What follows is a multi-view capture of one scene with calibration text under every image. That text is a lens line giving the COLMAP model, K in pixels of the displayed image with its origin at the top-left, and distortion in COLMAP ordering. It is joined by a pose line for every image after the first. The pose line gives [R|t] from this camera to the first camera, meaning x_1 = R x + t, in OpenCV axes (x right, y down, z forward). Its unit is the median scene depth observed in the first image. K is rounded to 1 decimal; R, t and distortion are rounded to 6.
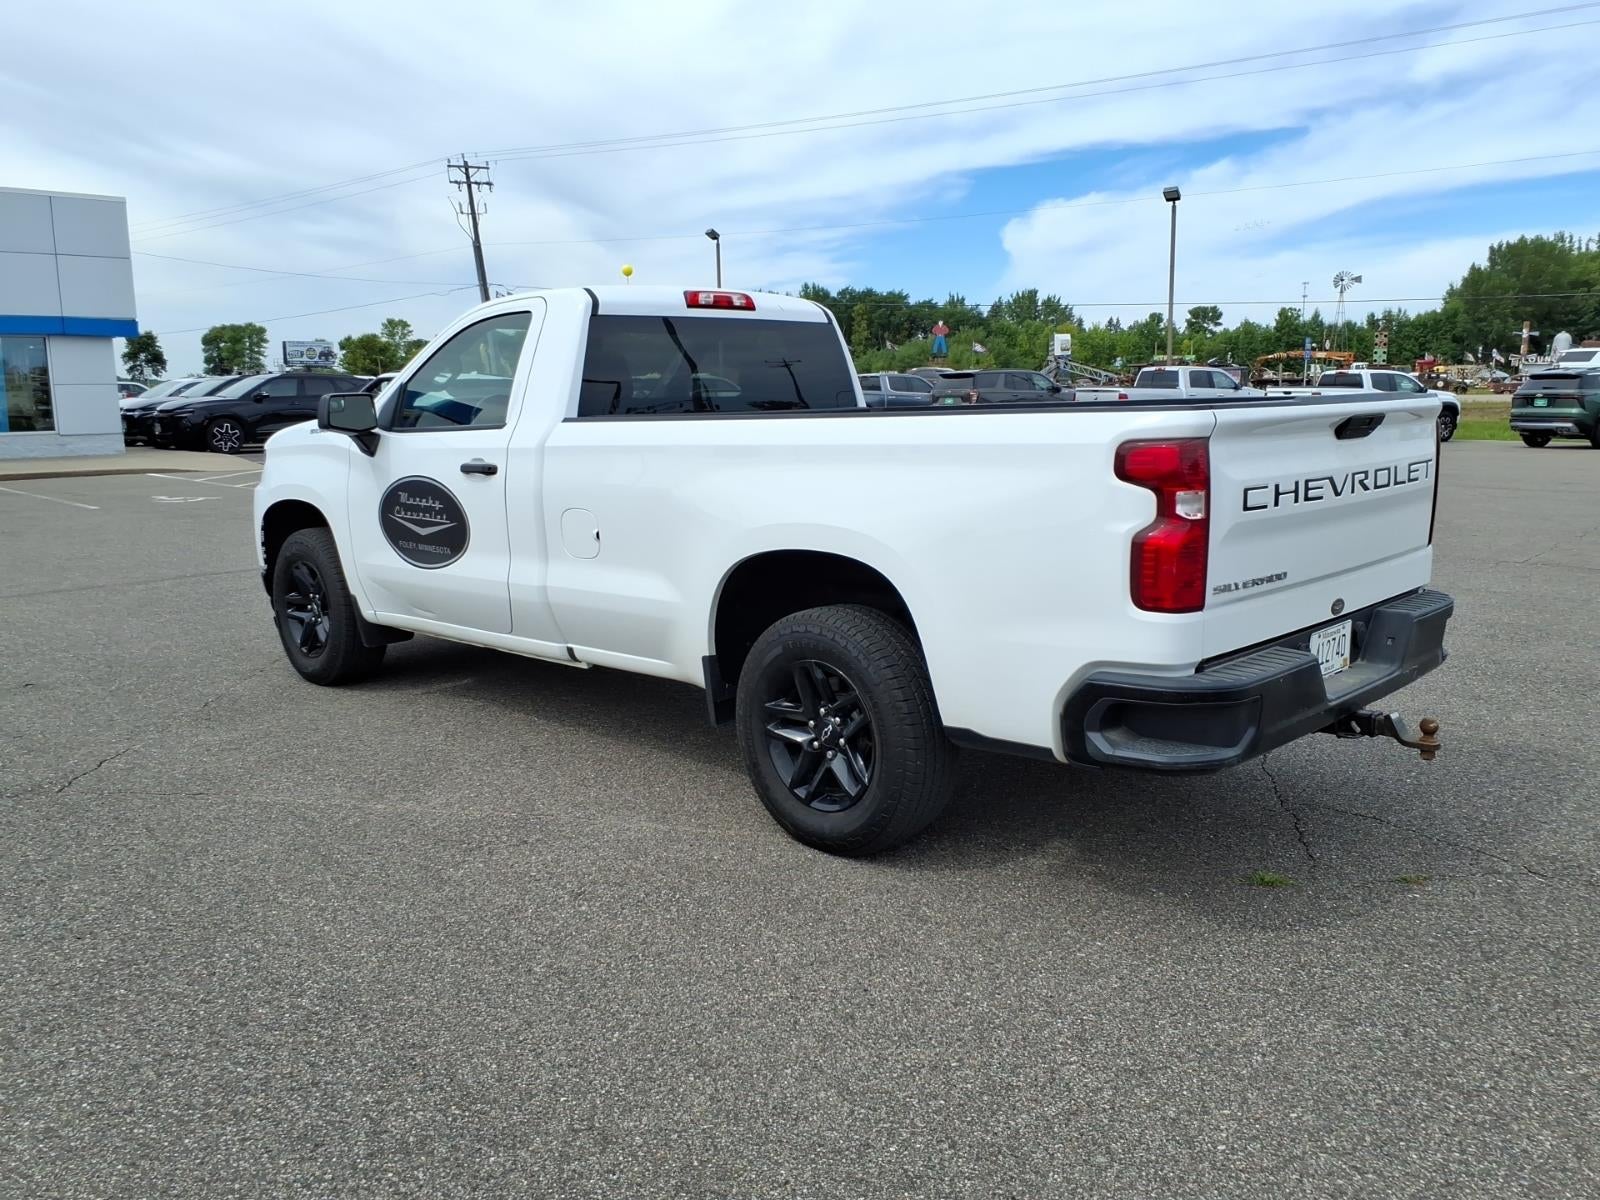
lens RADIAL K [[1308.6, 0, 800.0], [0, 1308.6, 600.0], [0, 0, 1]] dist [0.021332, -0.016563]
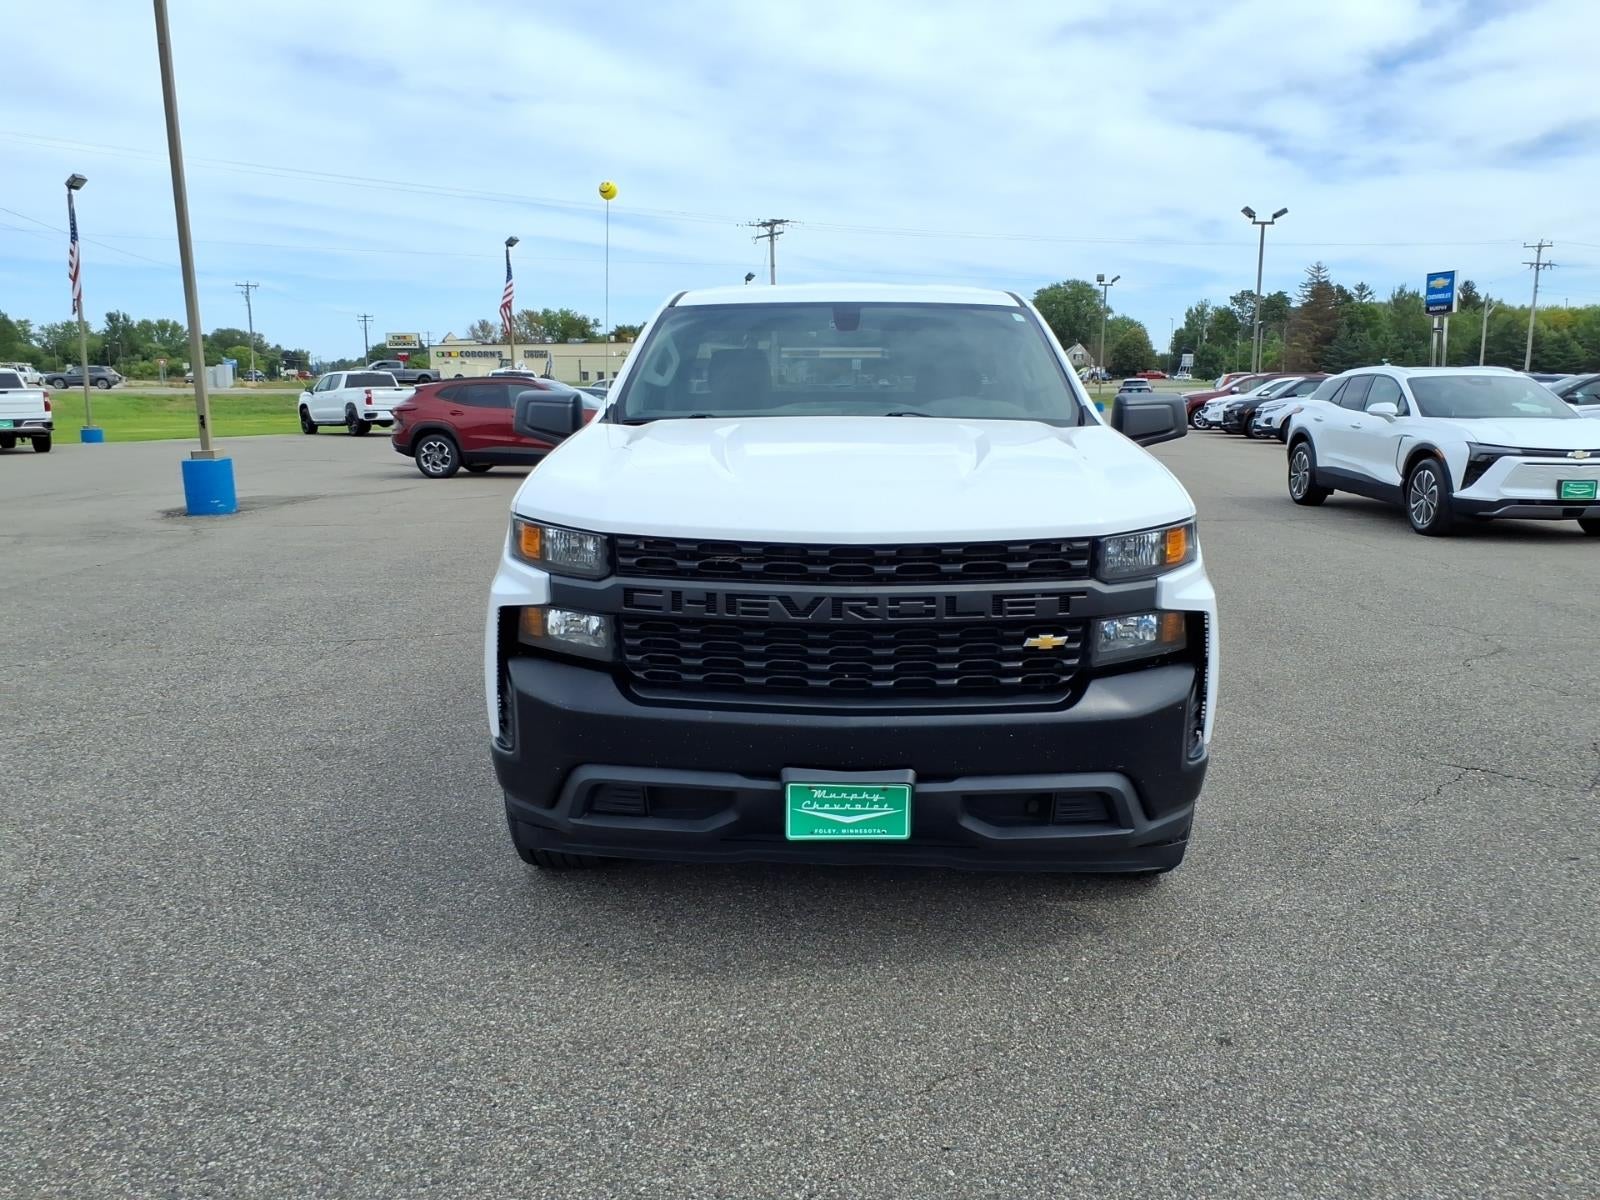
lens RADIAL K [[1308.6, 0, 800.0], [0, 1308.6, 600.0], [0, 0, 1]] dist [0.021332, -0.016563]
pose [[-0.687621, -0.114889, 0.716922, -0.144948], [0.126417, 0.953376, 0.274032, -0.052146], [-0.714980, 0.279061, -0.641038, 0.312728]]
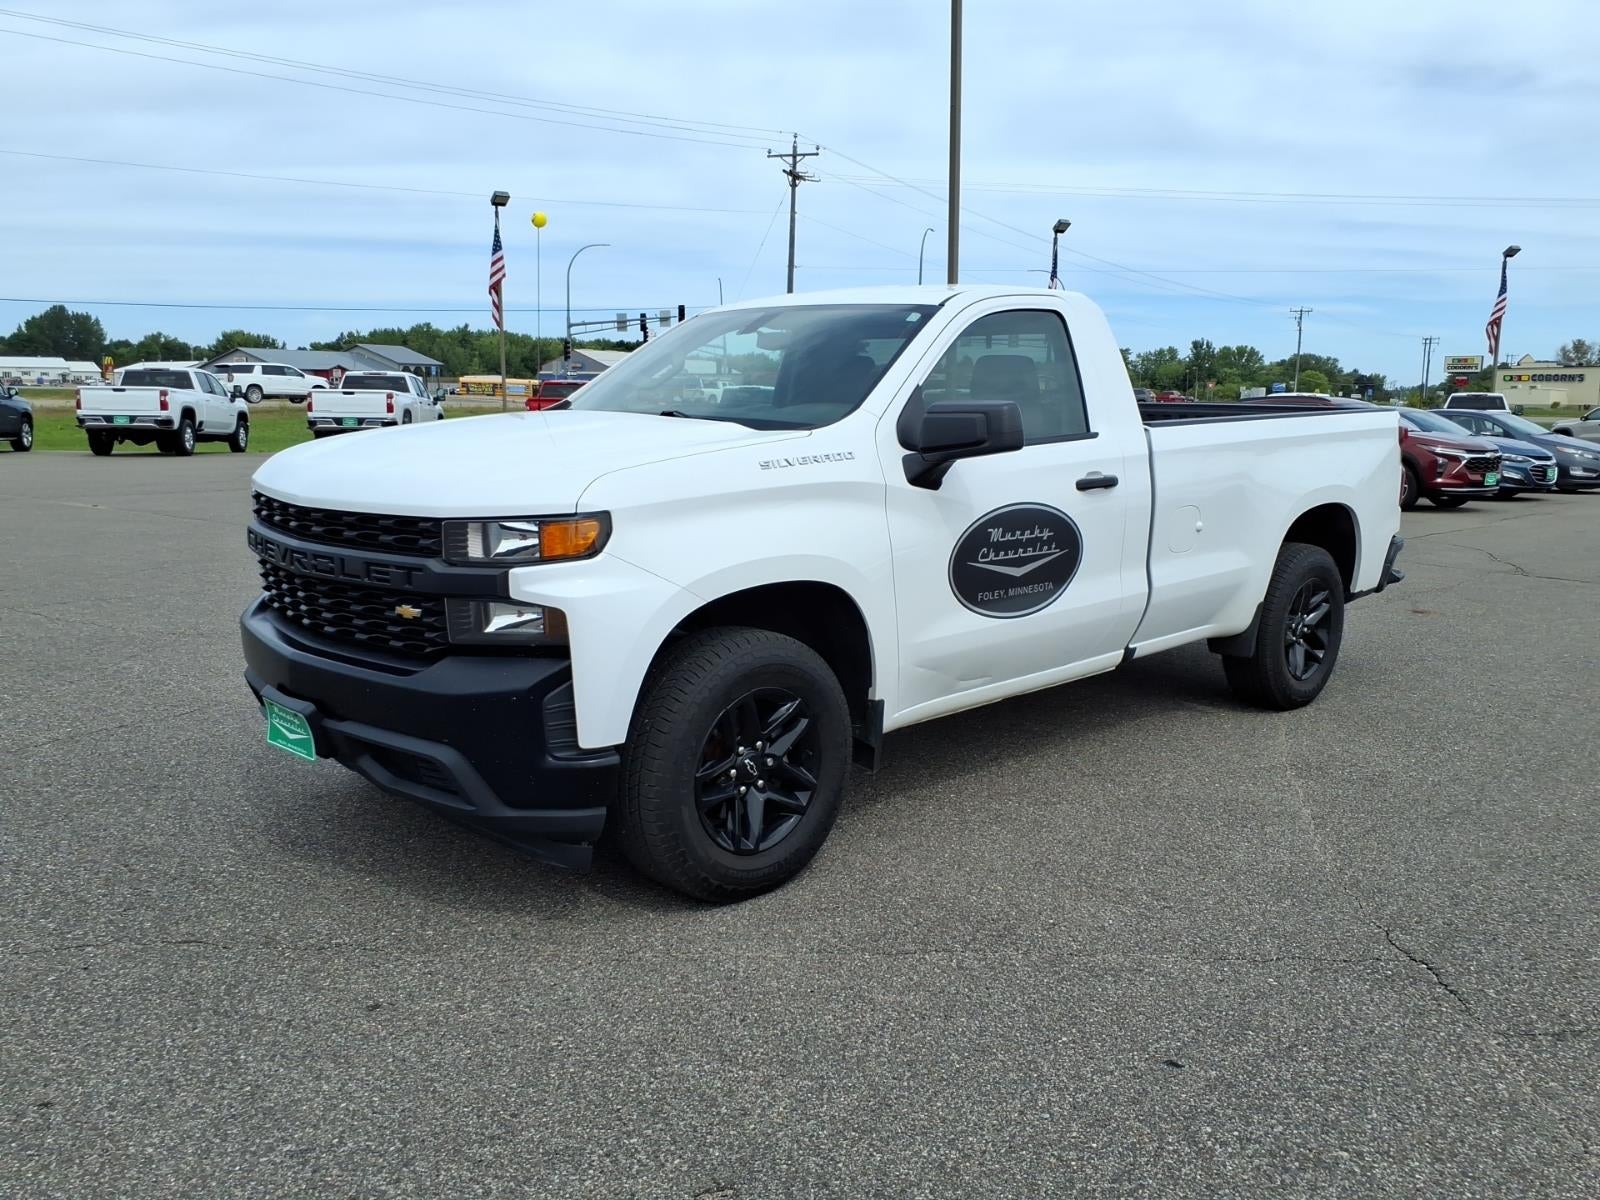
lens RADIAL K [[1304.8, 0, 809.9], [0, 1304.8, 604.9], [0, 0, 1]] dist [0.047219, -0.052911]
pose [[0.028756, -0.152105, 0.987946, -0.194554], [0.151256, 0.977636, 0.146115, -0.030233], [-0.988076, 0.145231, 0.051119, 0.194501]]
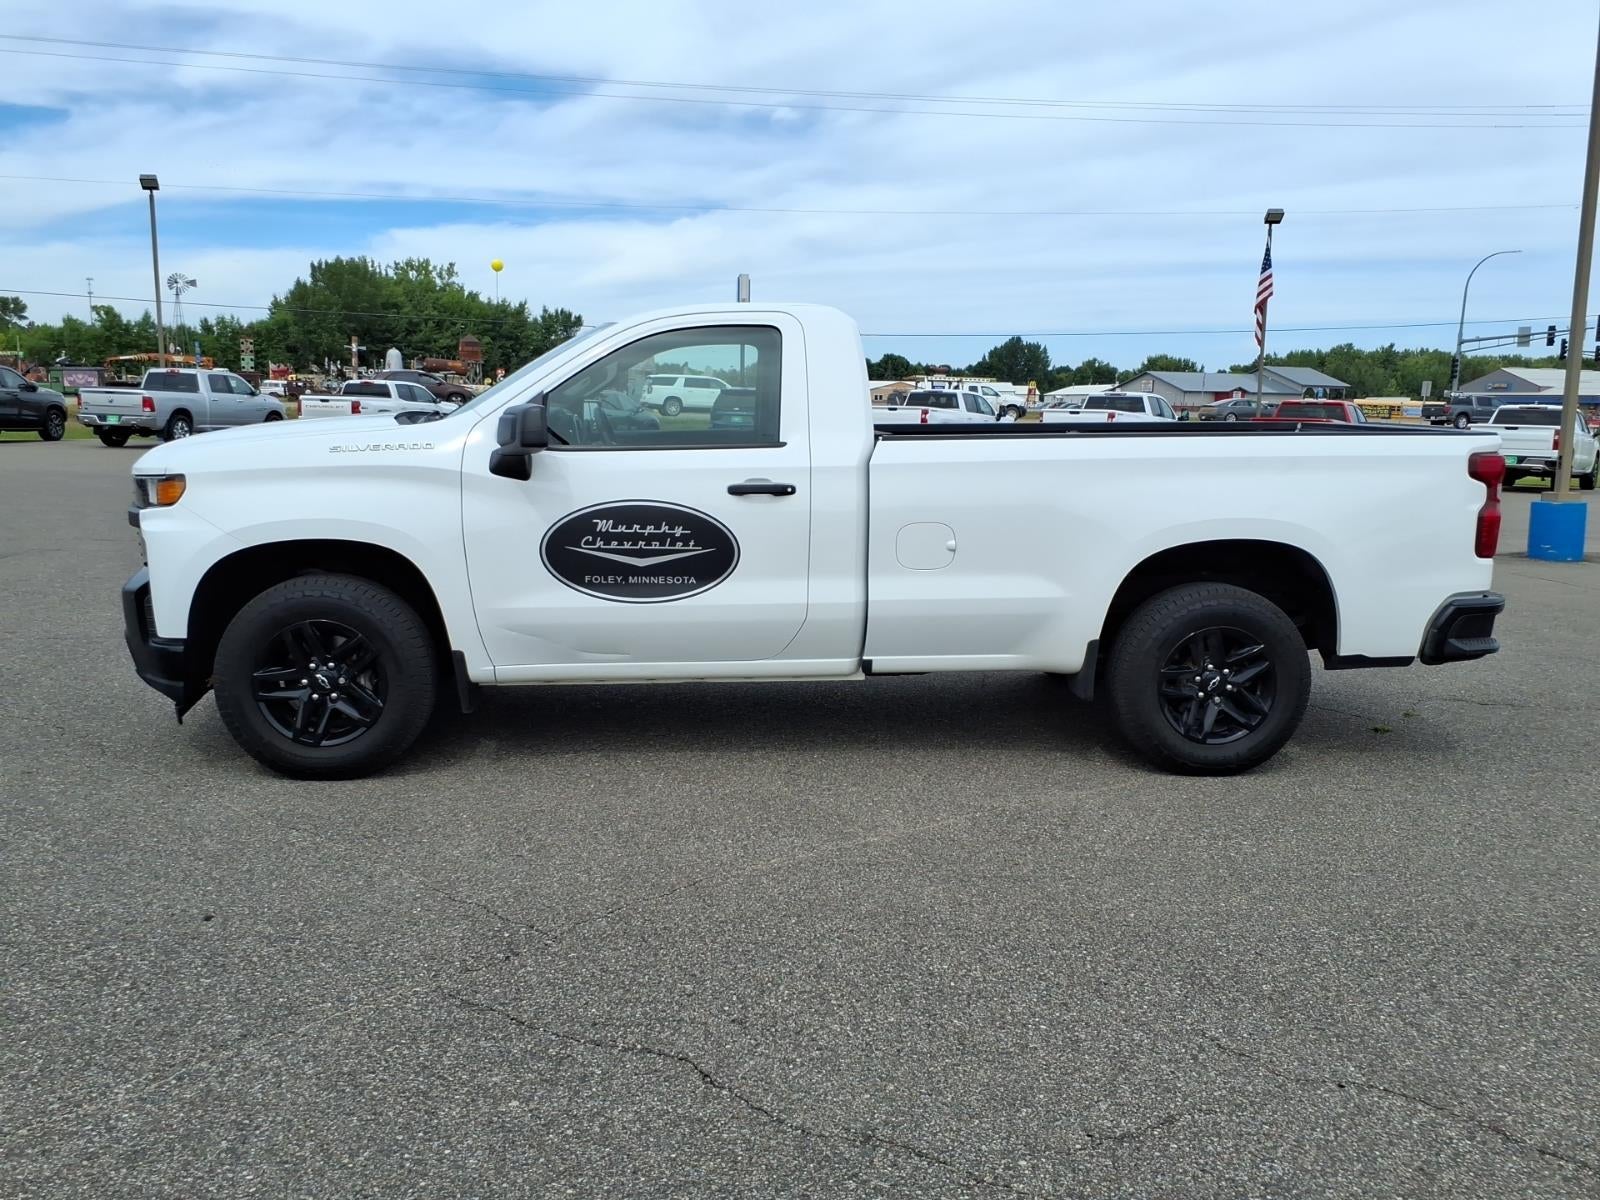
lens RADIAL K [[1304.8, 0, 809.9], [0, 1304.8, 604.9], [0, 0, 1]] dist [0.047219, -0.052911]
pose [[0.654056, -0.095676, 0.750371, -0.157750], [0.096194, 0.994436, 0.042948, -0.009016], [-0.750305, 0.044091, 0.659620, 0.058629]]
